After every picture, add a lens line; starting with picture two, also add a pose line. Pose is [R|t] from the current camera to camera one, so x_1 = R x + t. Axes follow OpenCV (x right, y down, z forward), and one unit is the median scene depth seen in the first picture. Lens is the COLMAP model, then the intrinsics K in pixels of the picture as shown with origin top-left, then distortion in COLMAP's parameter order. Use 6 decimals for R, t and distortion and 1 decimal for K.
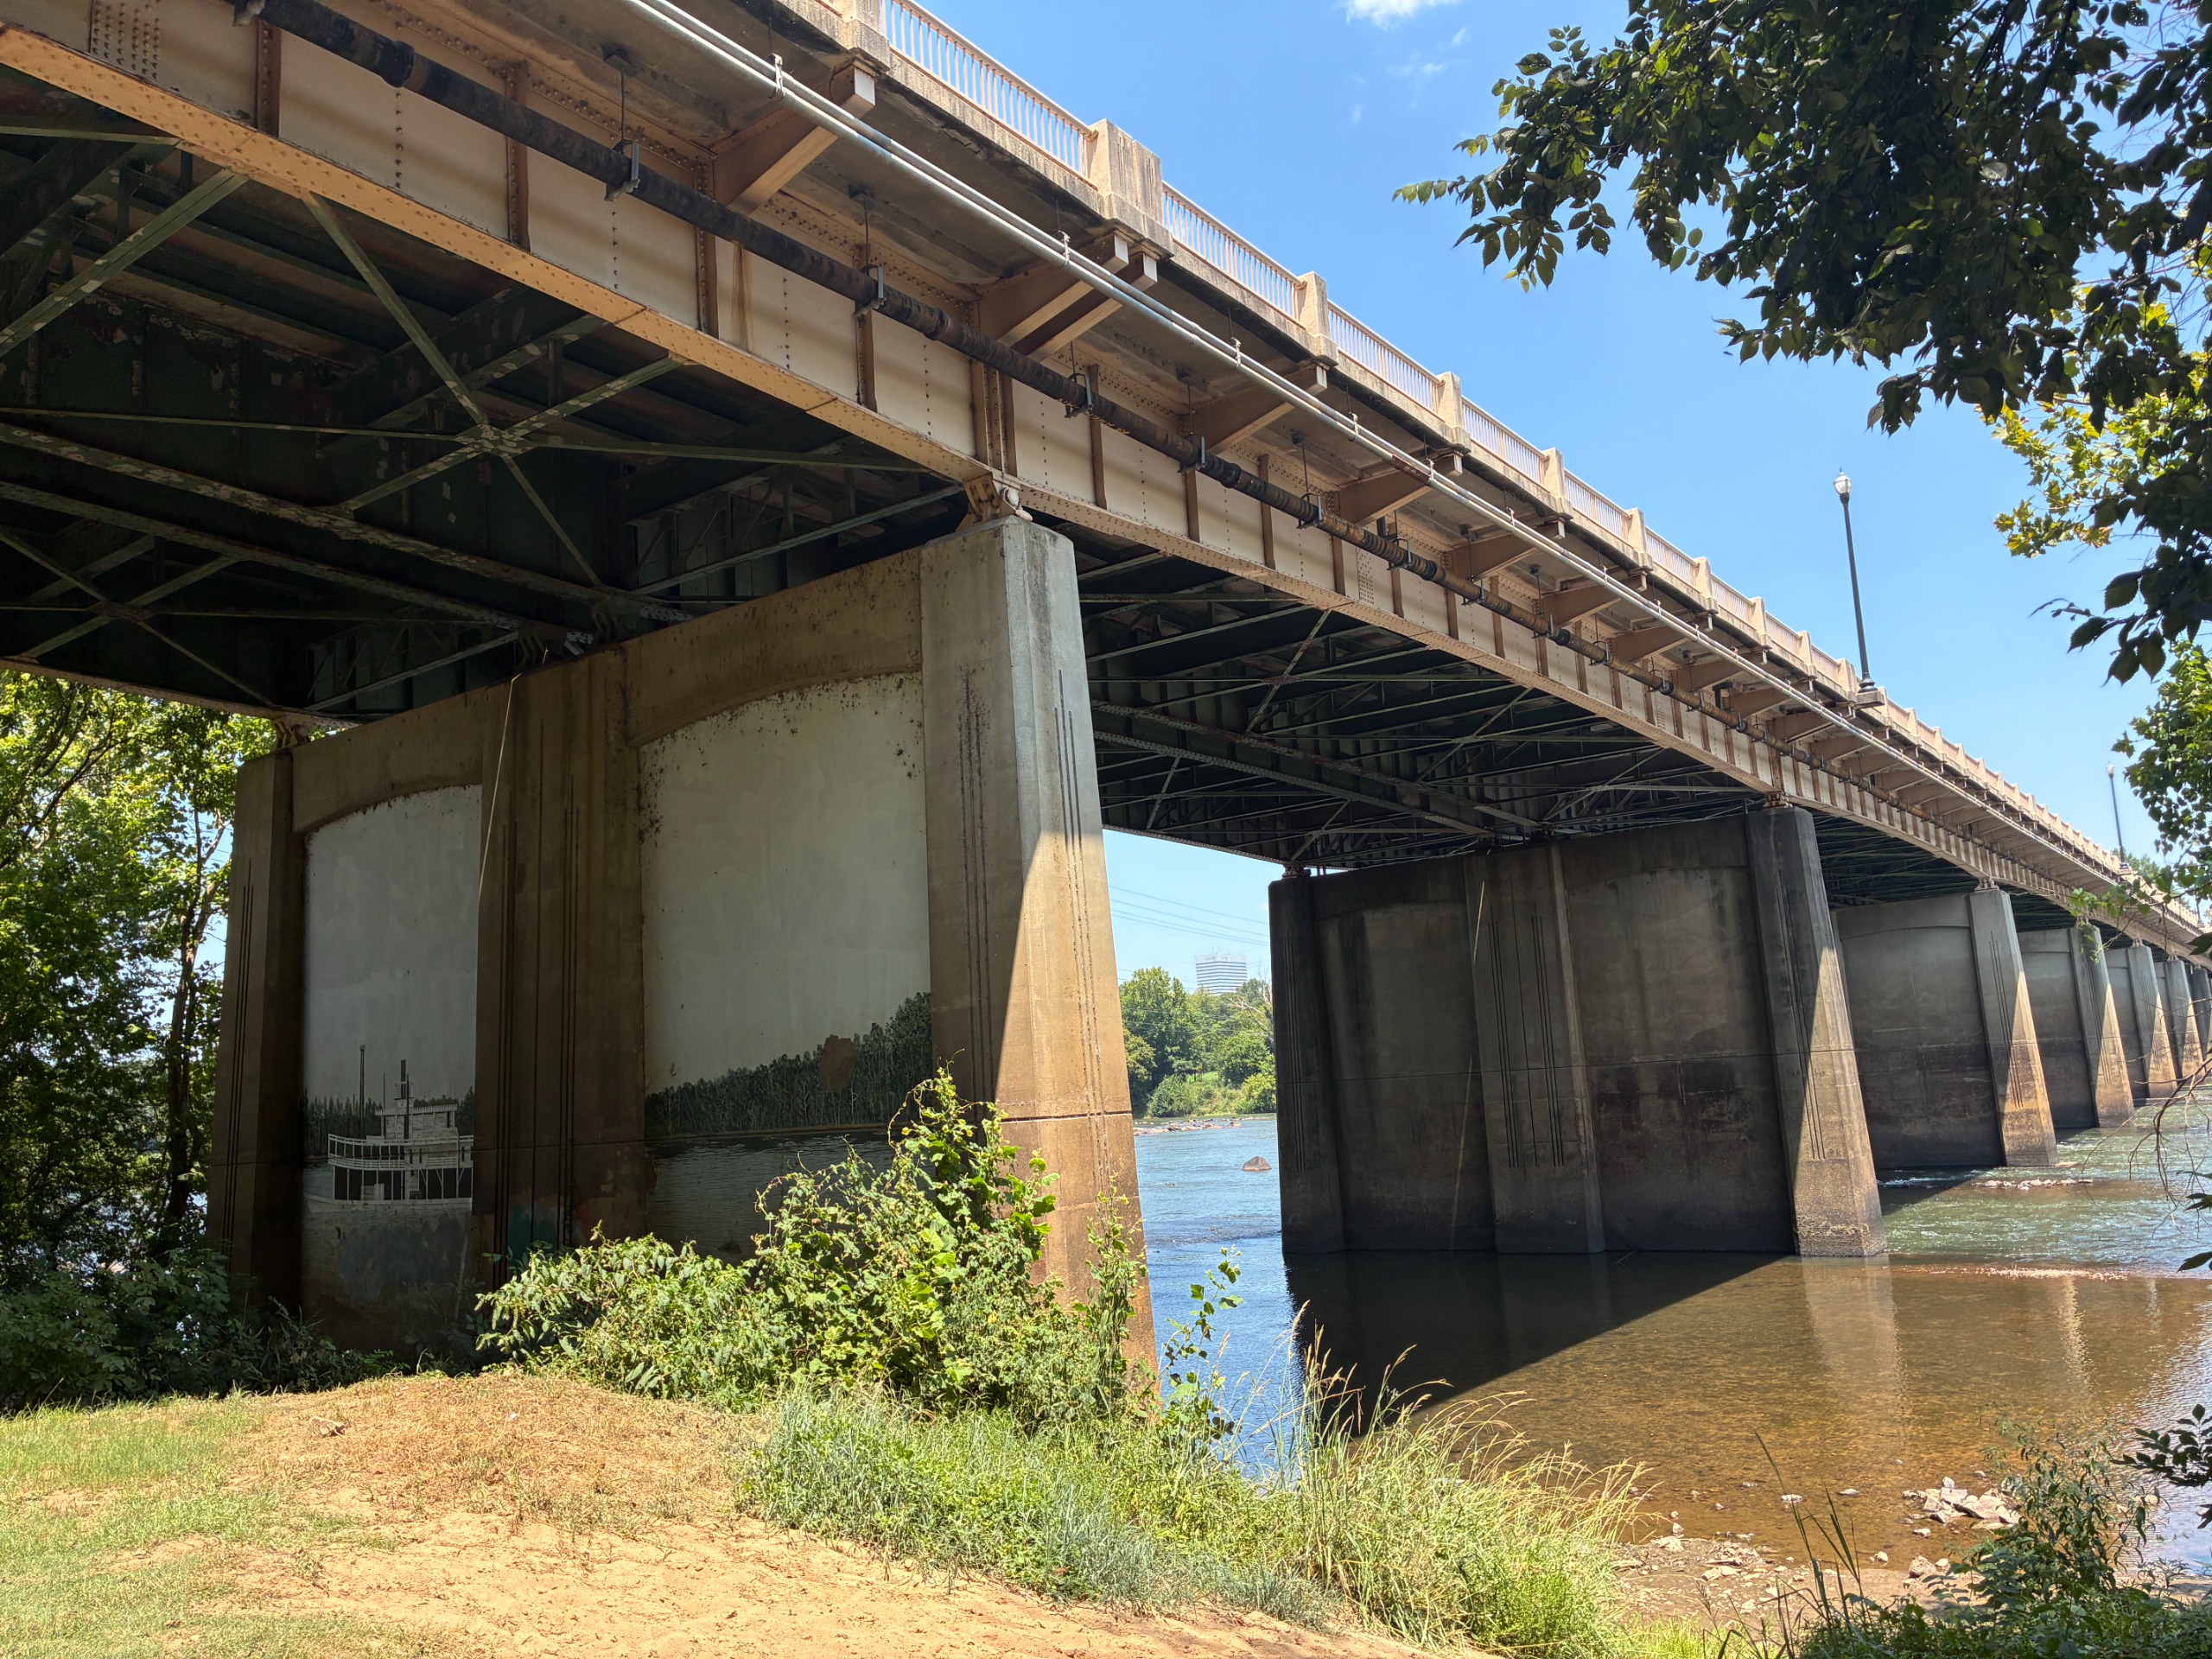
lens RADIAL K [[1671.9, 0, 1105.4], [0, 1671.9, 830.0], [0, 0, 1]] dist [0.051424, -0.041846]
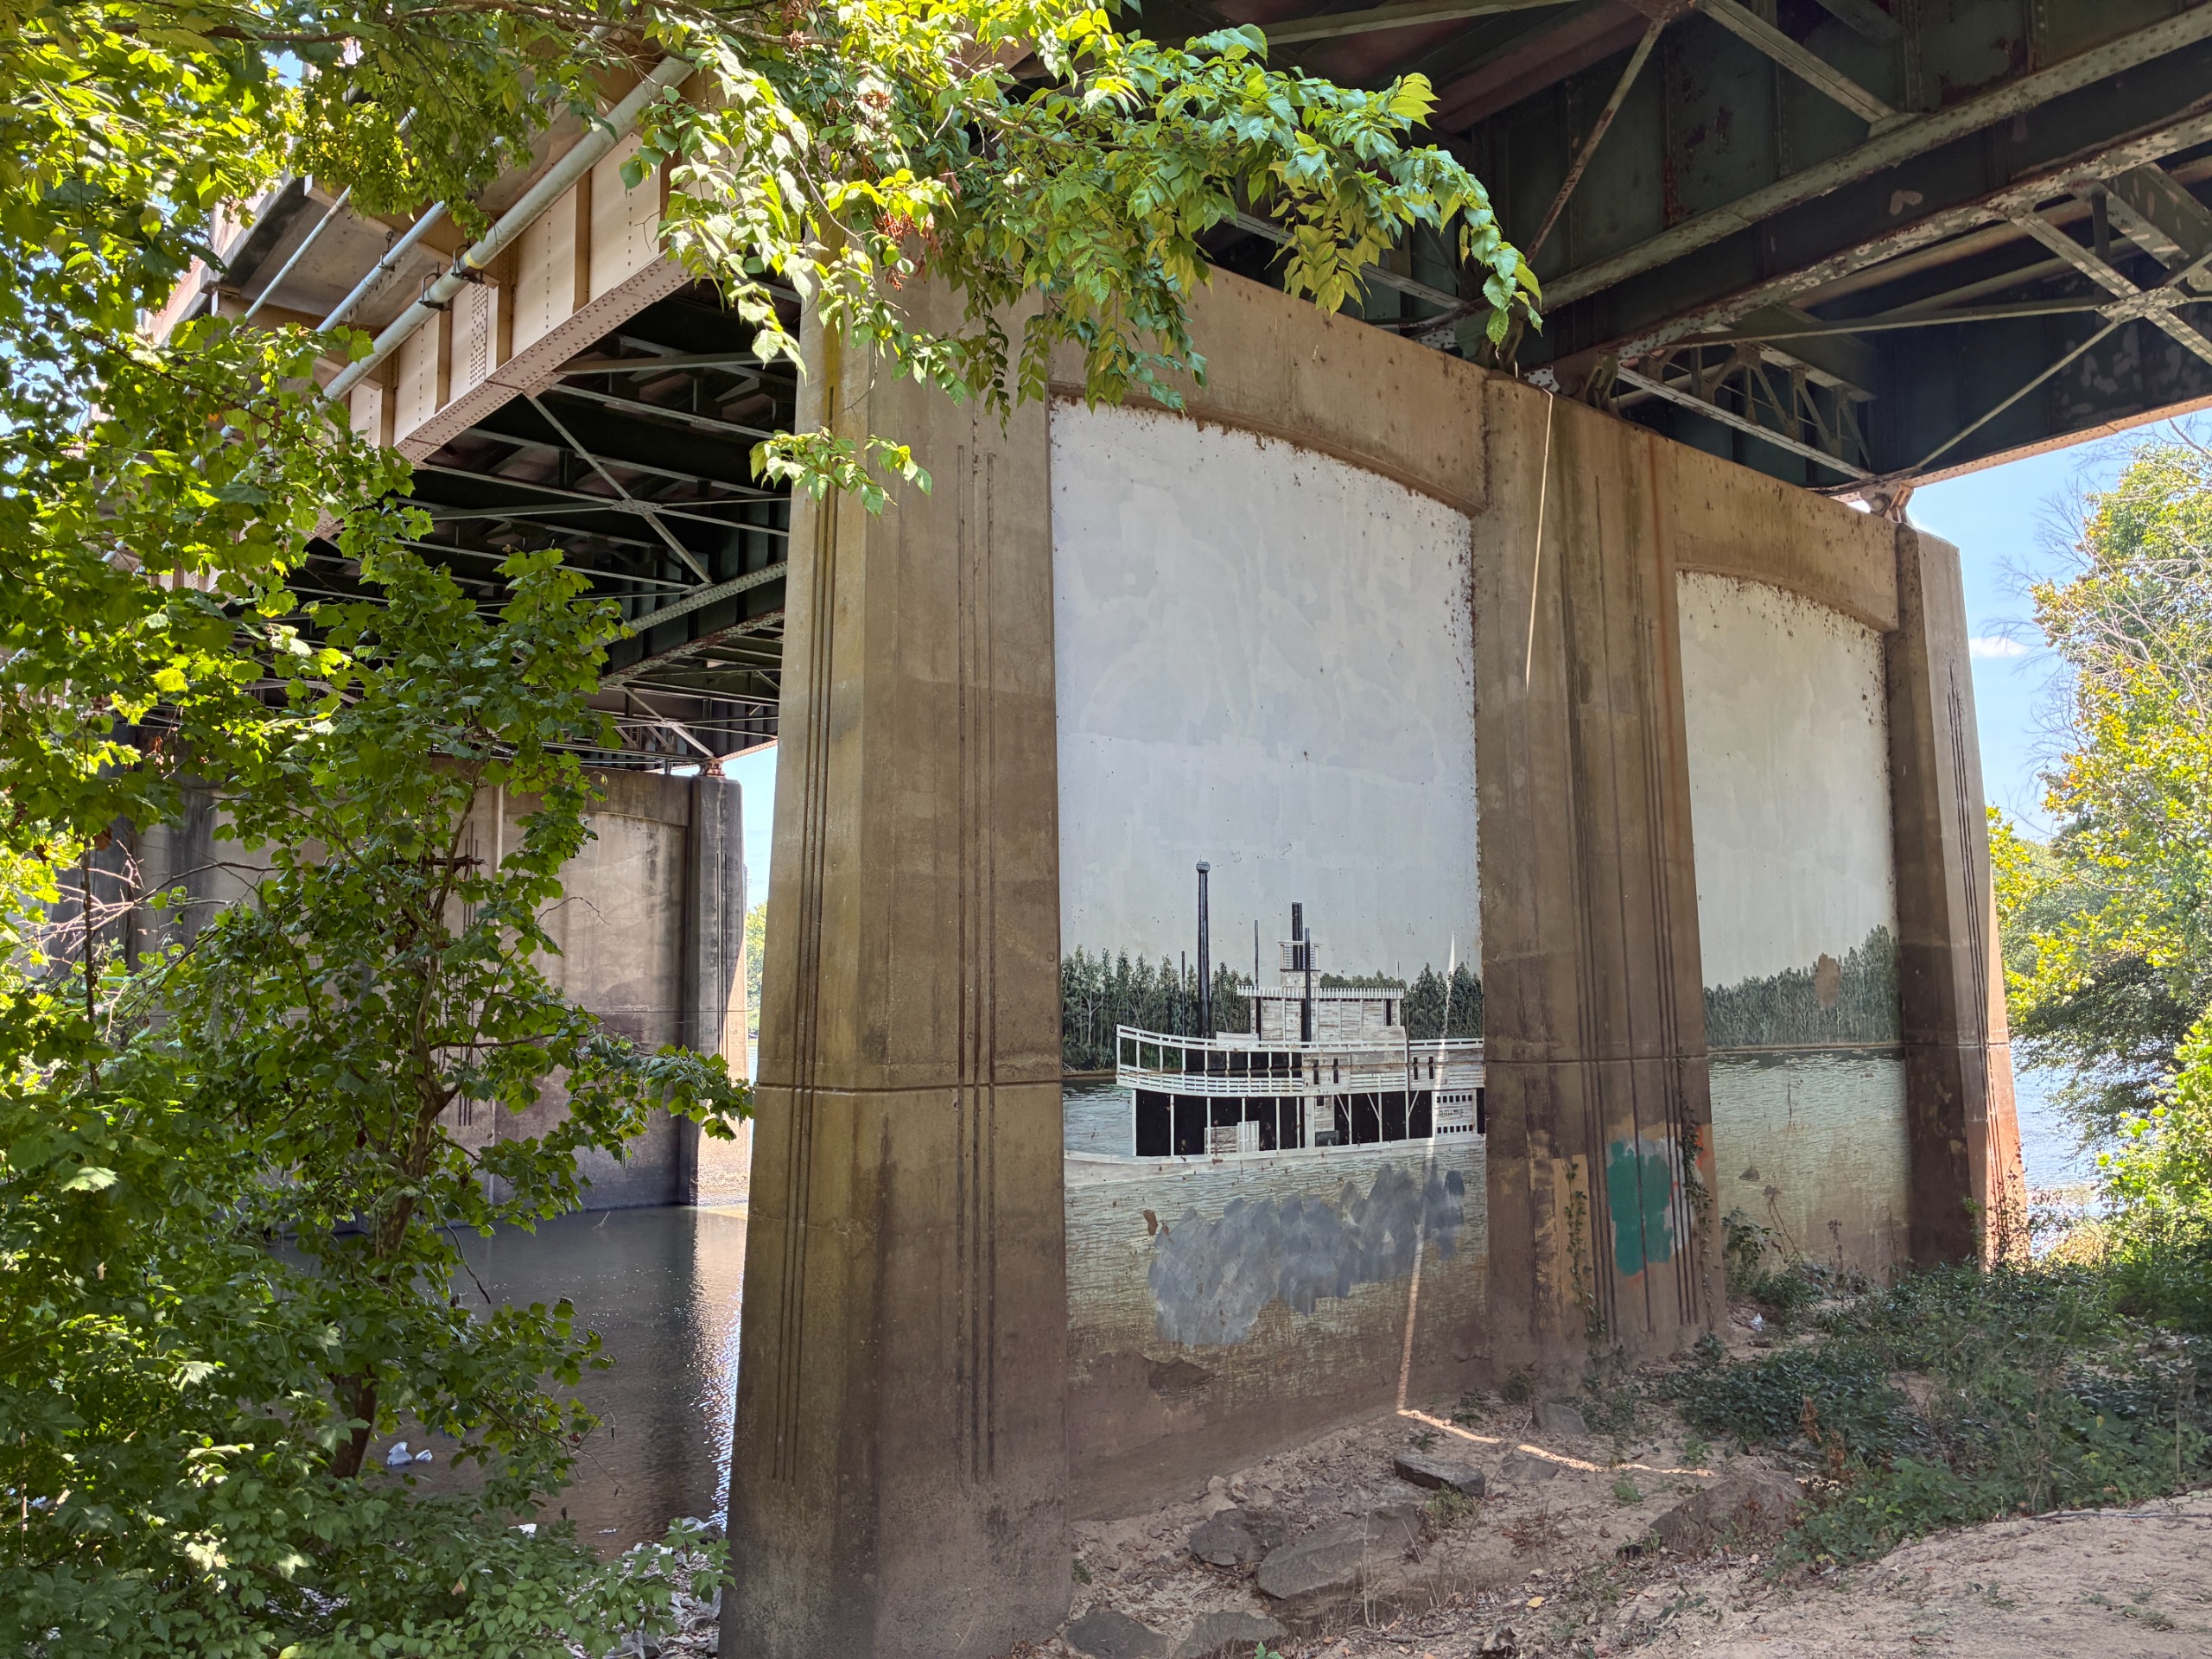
lens RADIAL K [[1671.9, 0, 1105.4], [0, 1671.9, 826.8], [0, 0, 1]] dist [0.051424, -0.041846]
pose [[0.234899, 0.158597, 0.958994, -0.985290], [-0.164420, 0.978865, -0.121610, 0.192011], [-0.958013, -0.129111, 0.256011, 0.927570]]
